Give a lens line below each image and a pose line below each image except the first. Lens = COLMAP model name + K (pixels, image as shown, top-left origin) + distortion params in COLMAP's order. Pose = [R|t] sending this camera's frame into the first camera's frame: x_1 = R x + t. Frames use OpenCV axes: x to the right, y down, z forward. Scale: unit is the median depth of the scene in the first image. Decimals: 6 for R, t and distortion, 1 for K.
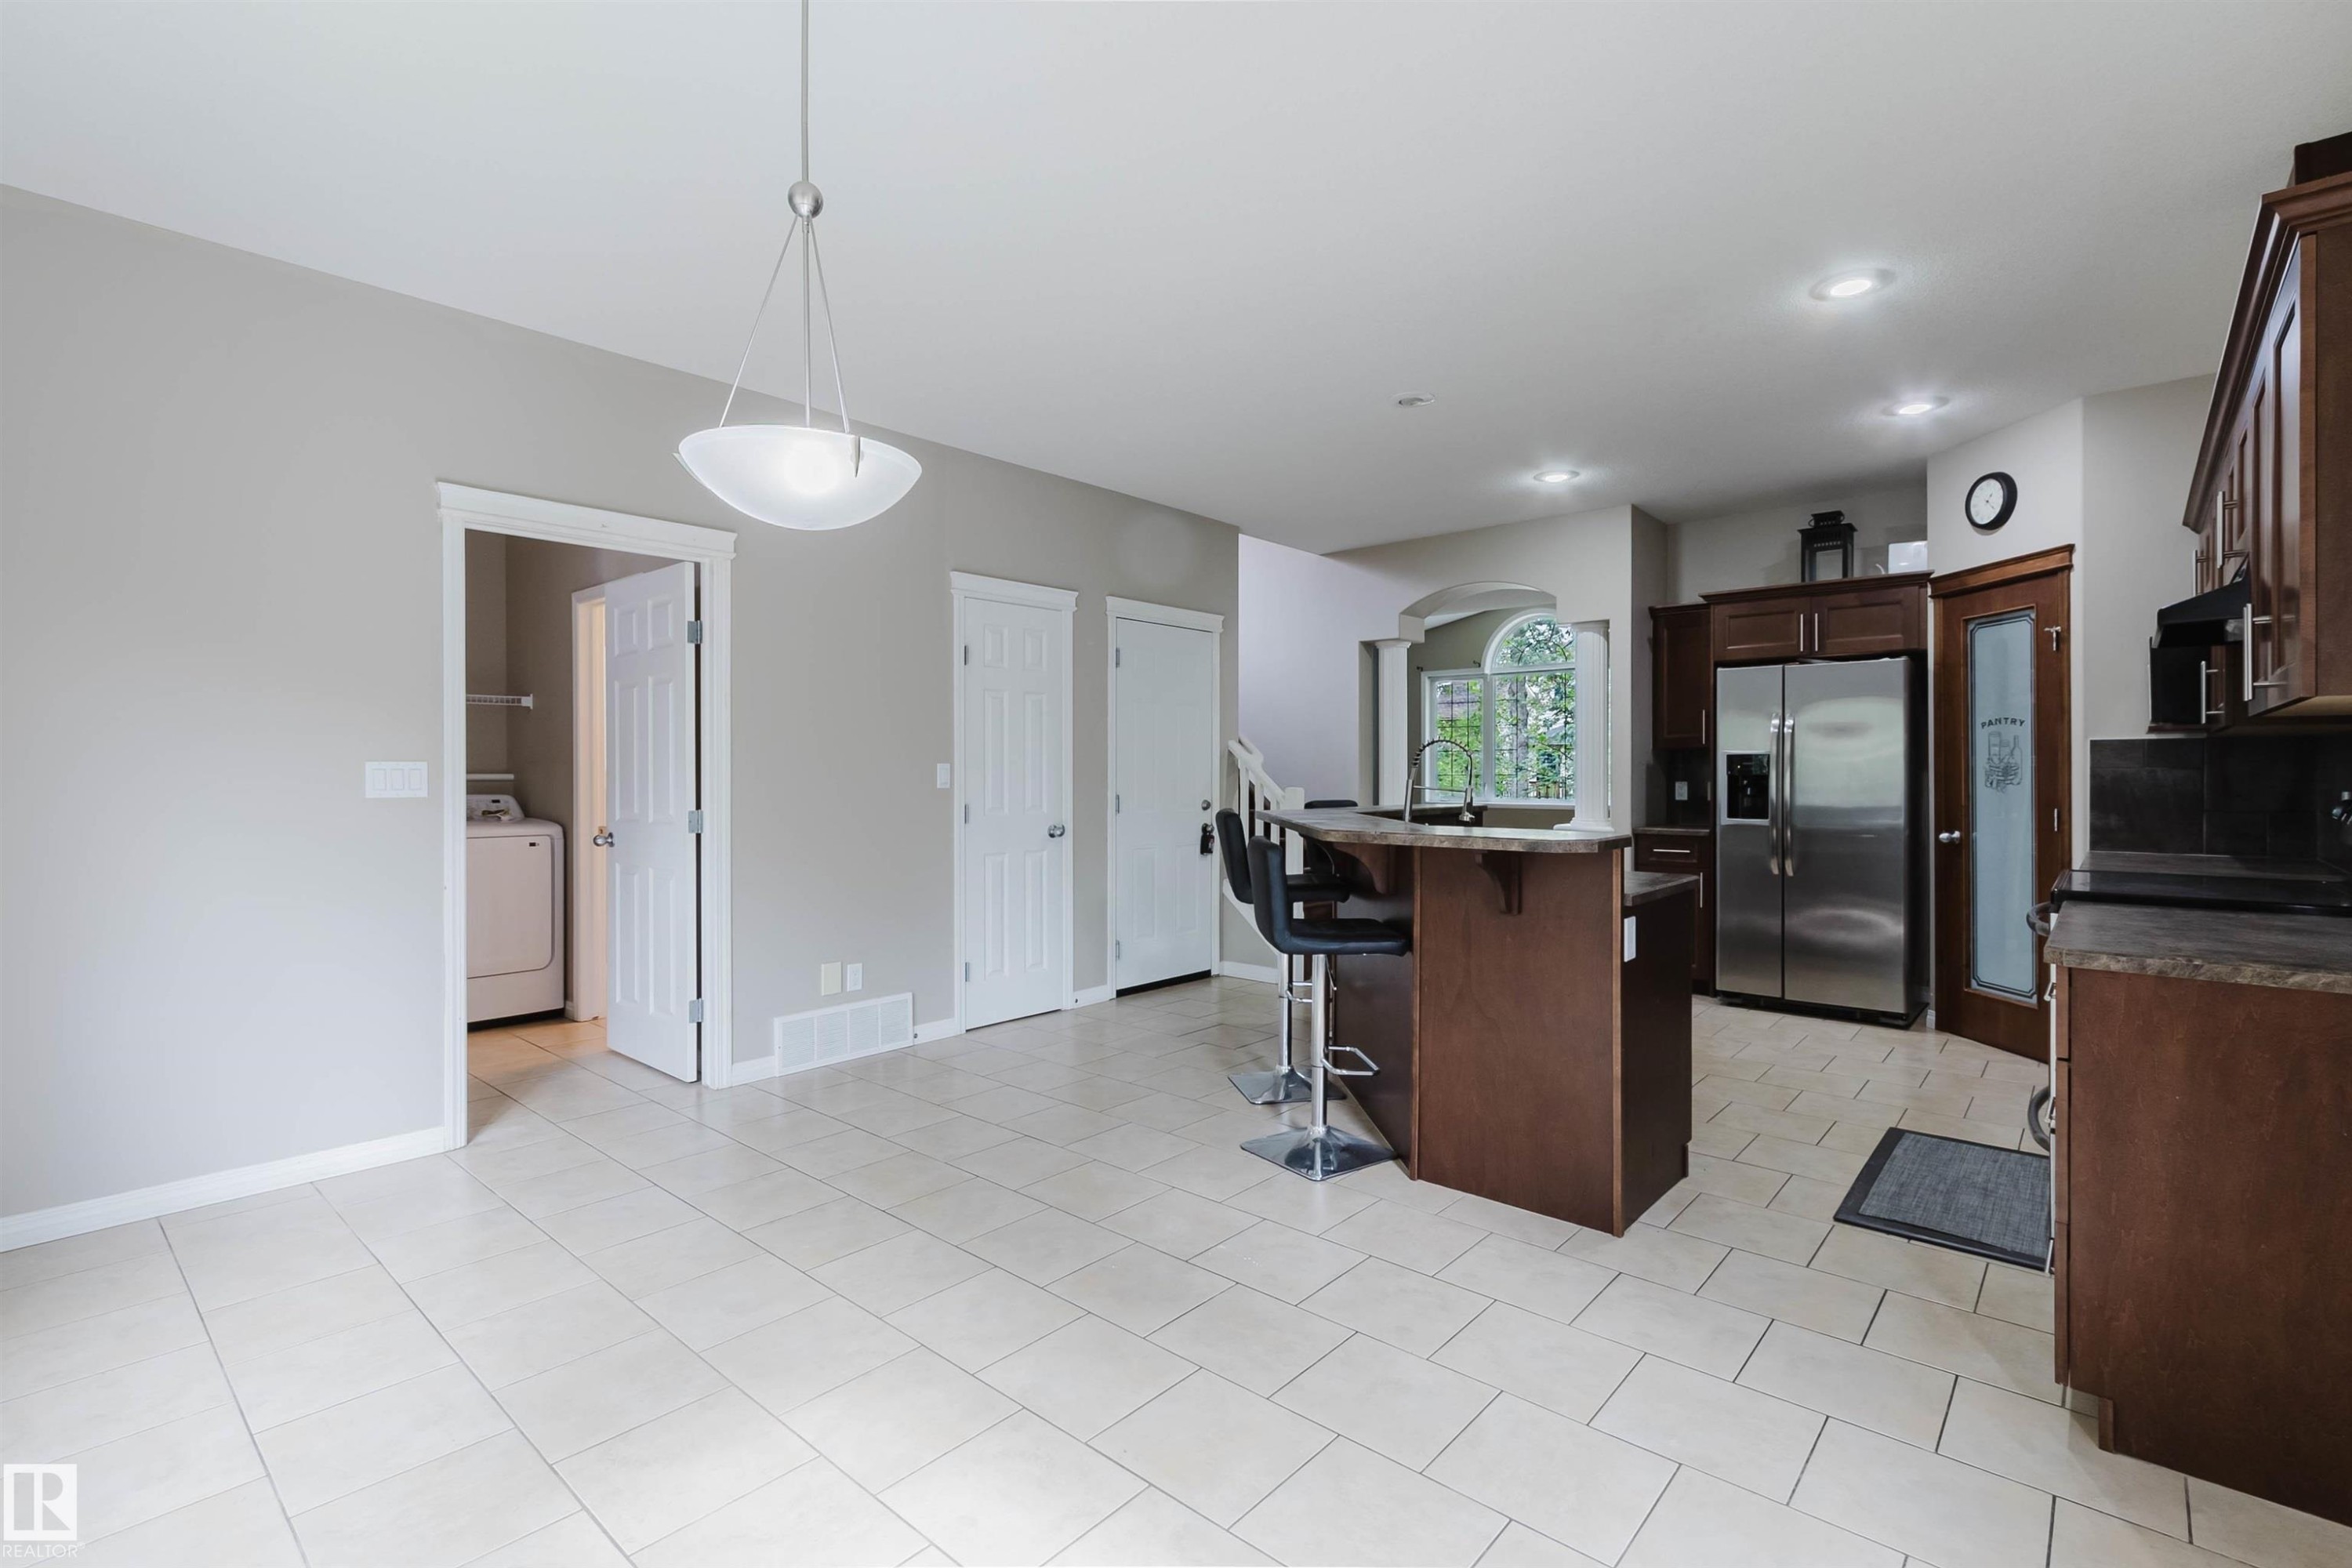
lens RADIAL K [[1069.2, 0, 1184.9], [0, 1069.2, 776.2], [0, 0, 1]] dist [-0.000965, 0.000661]
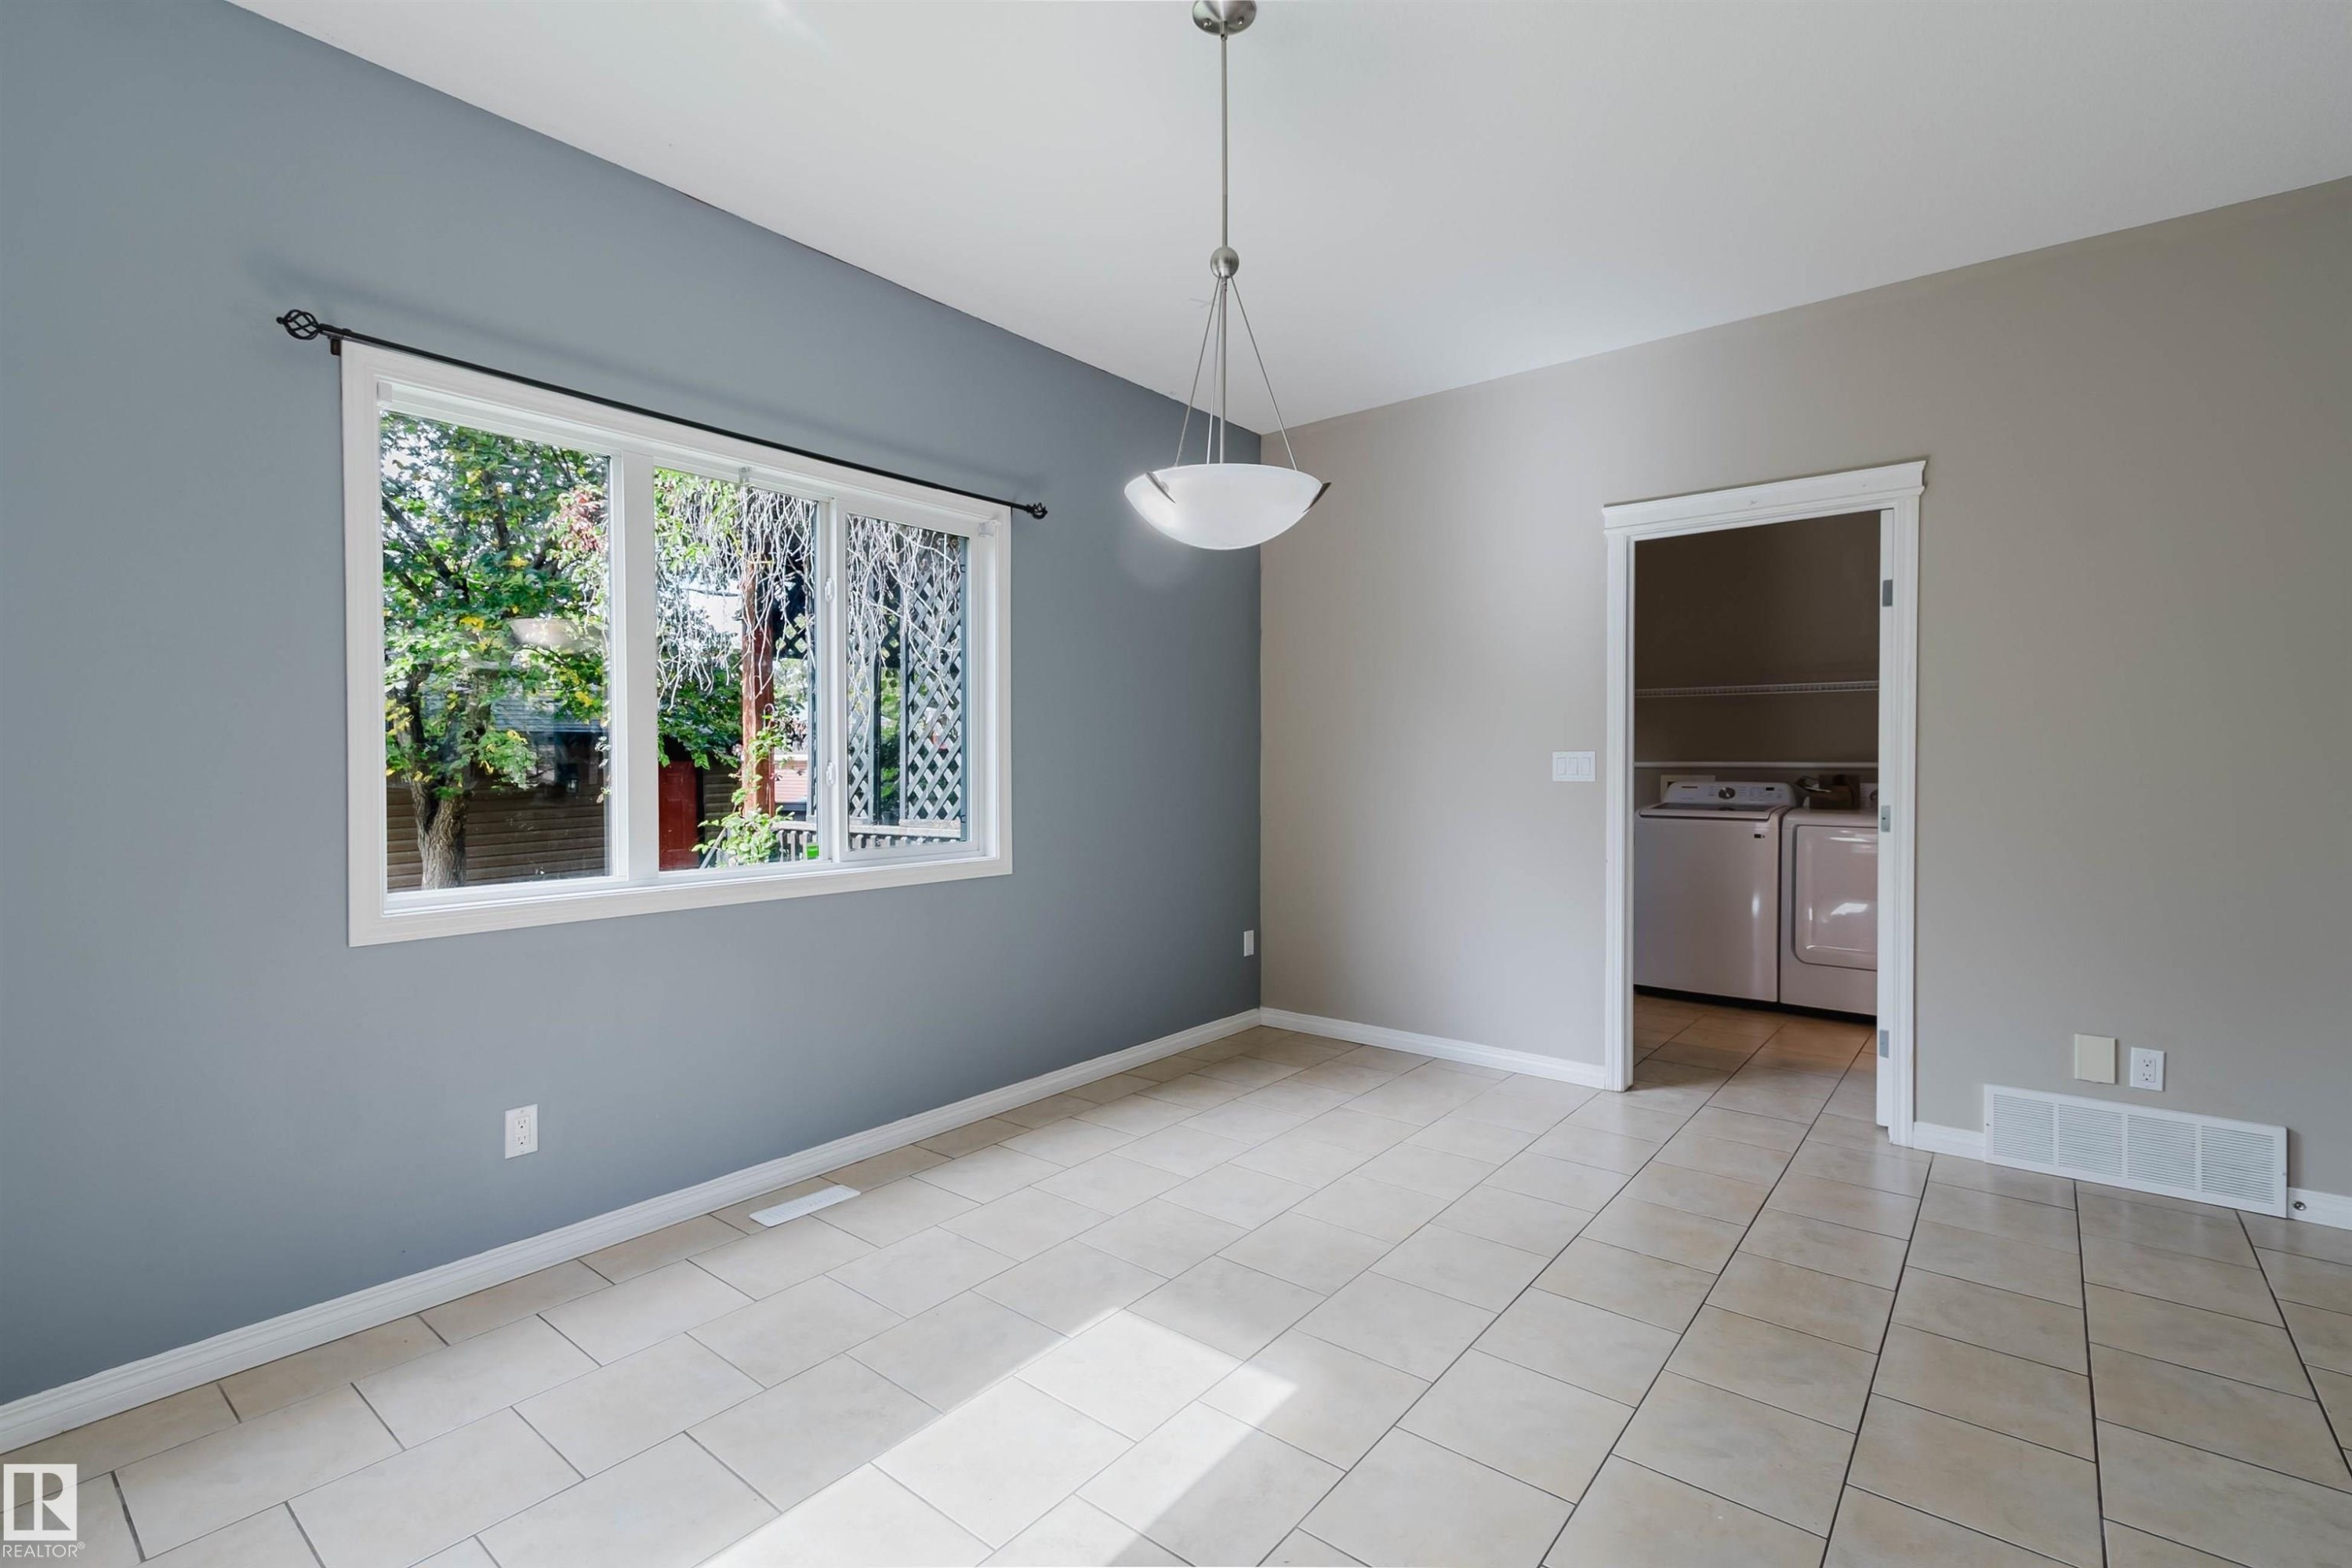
lens RADIAL K [[1069.2, 0, 1171.9], [0, 1069.2, 778.1], [0, 0, 1]] dist [-0.000965, 0.000661]
pose [[0.023763, 0.011224, -0.999655, 0.338449], [-0.003540, 0.999932, 0.011143, 0.003502], [0.999711, 0.003274, 0.023801, 0.389266]]
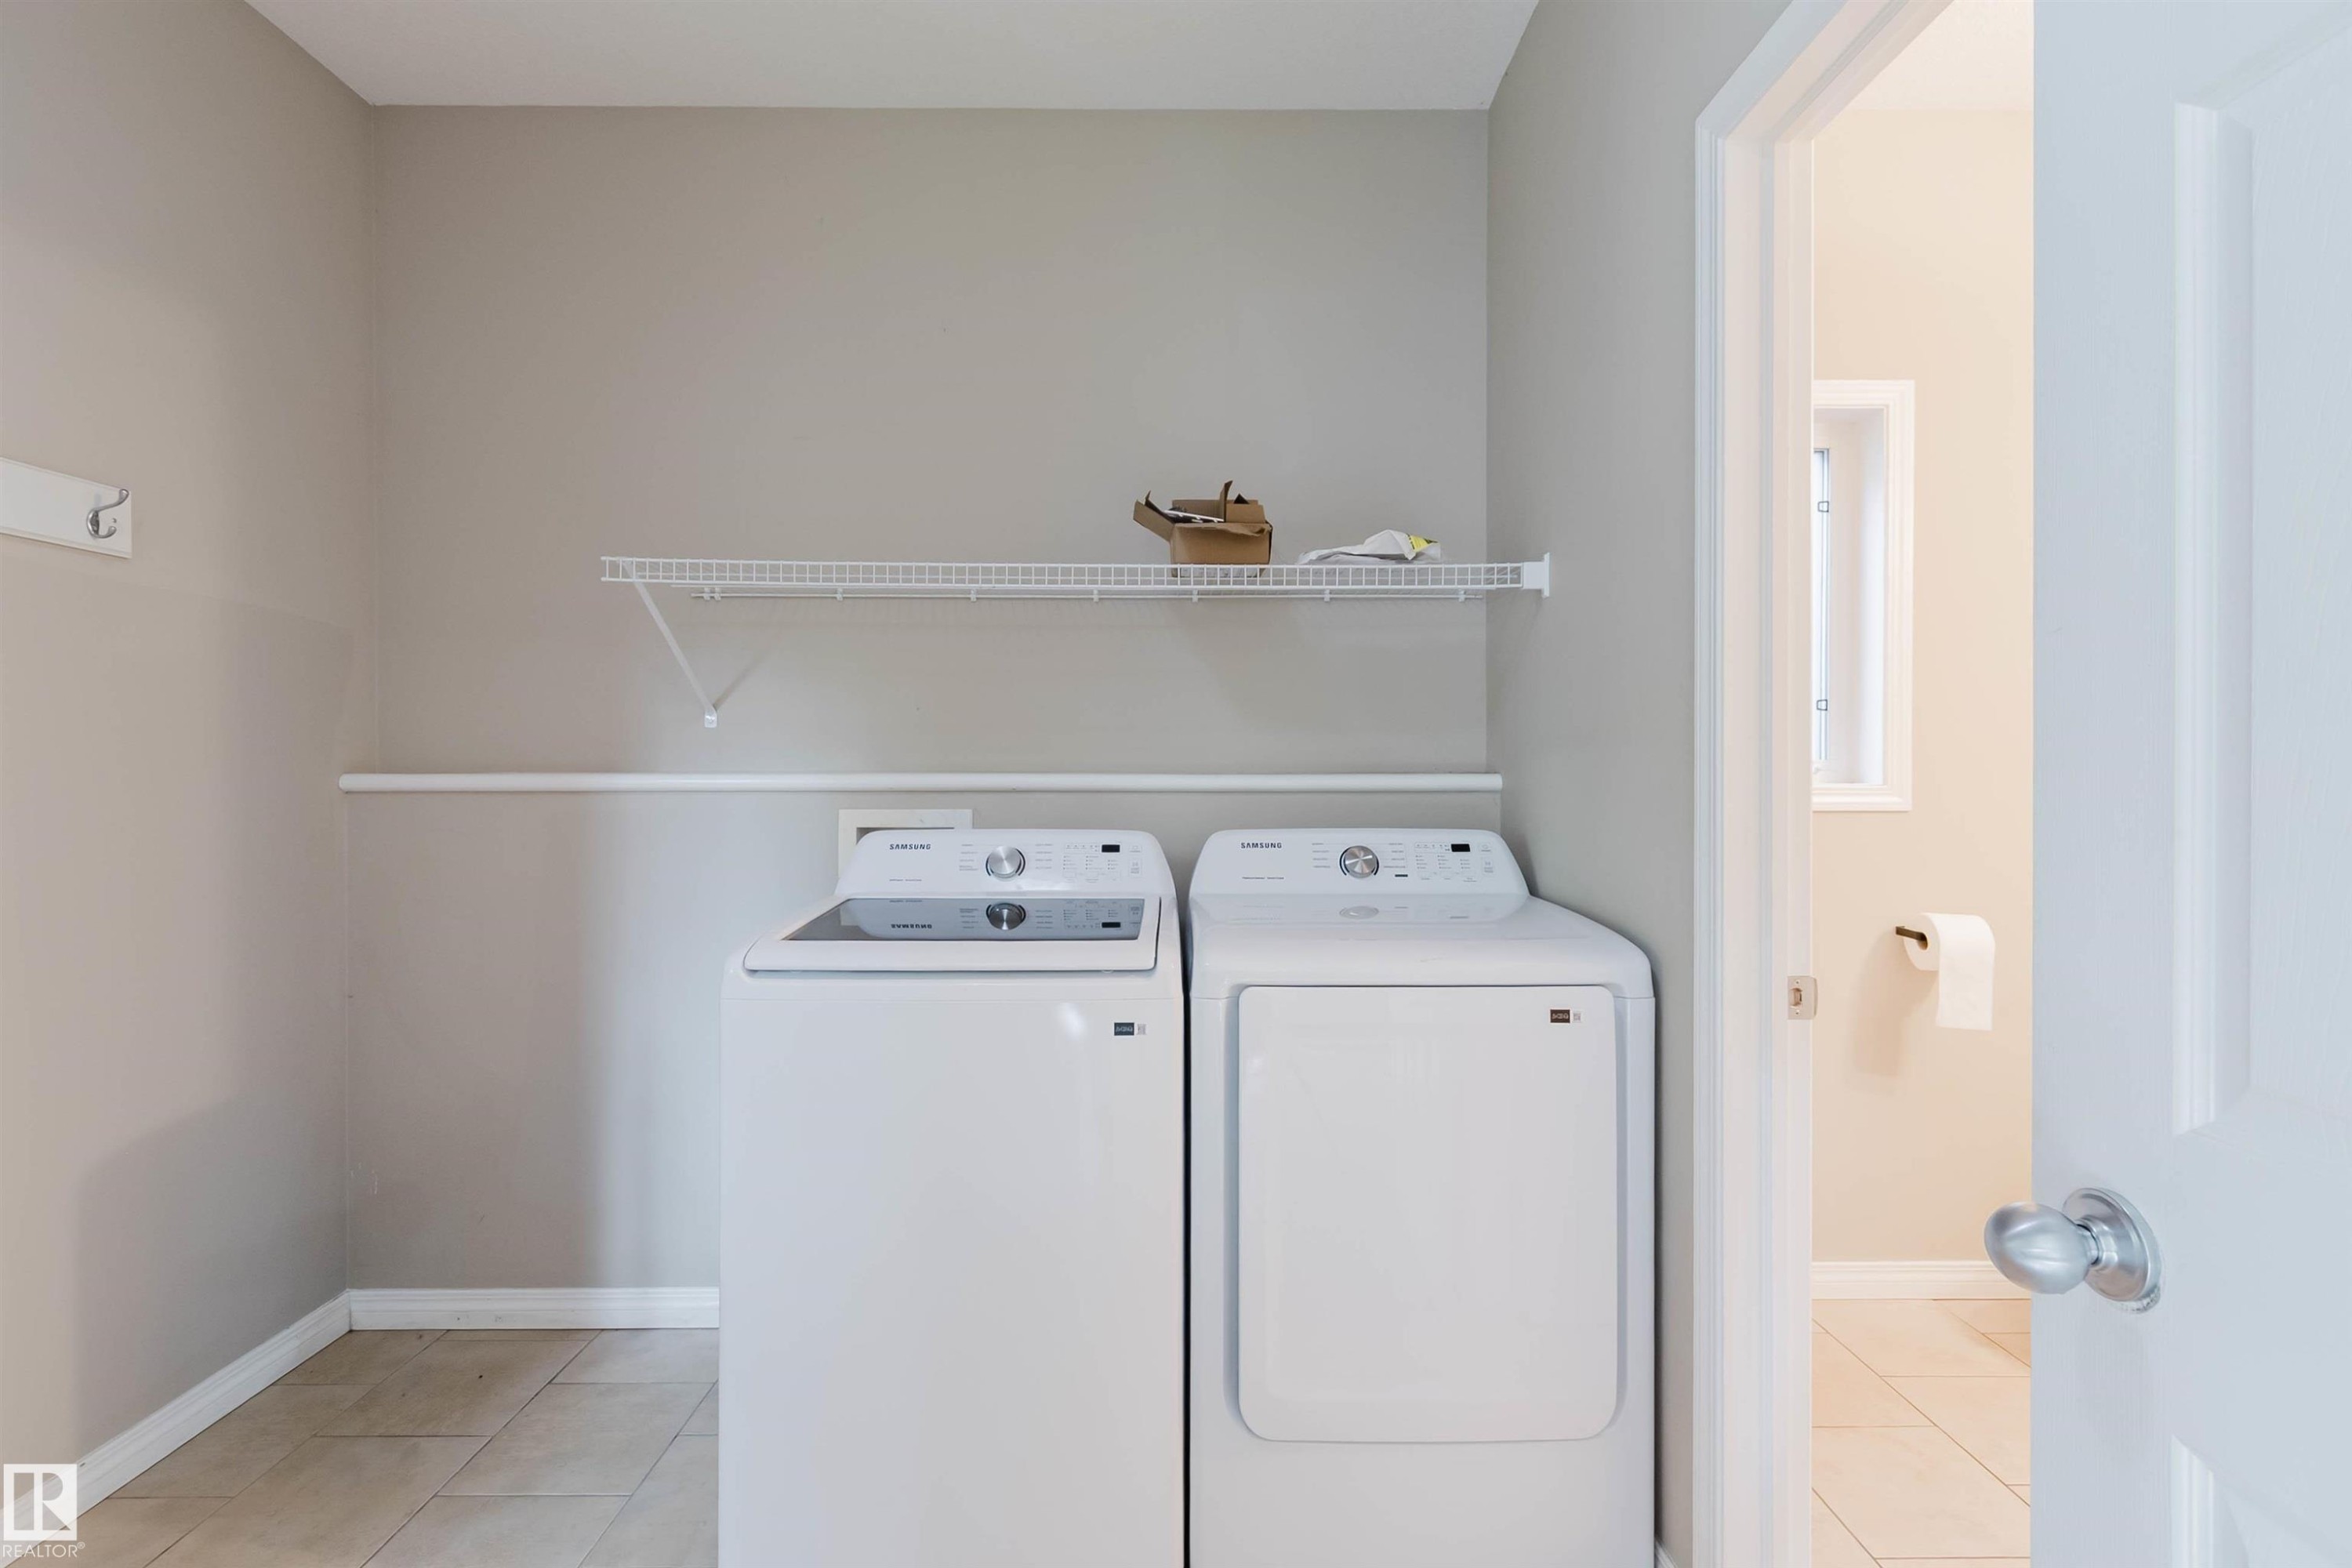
lens RADIAL K [[1069.2, 0, 1168.2], [0, 1069.2, 778.8], [0, 0, 1]] dist [-0.000965, 0.000661]
pose [[0.648240, 0.000688, -0.761436, -0.525030], [-0.001773, 0.999998, -0.000605, -0.001067], [0.761434, 0.001742, 0.648240, 0.836961]]
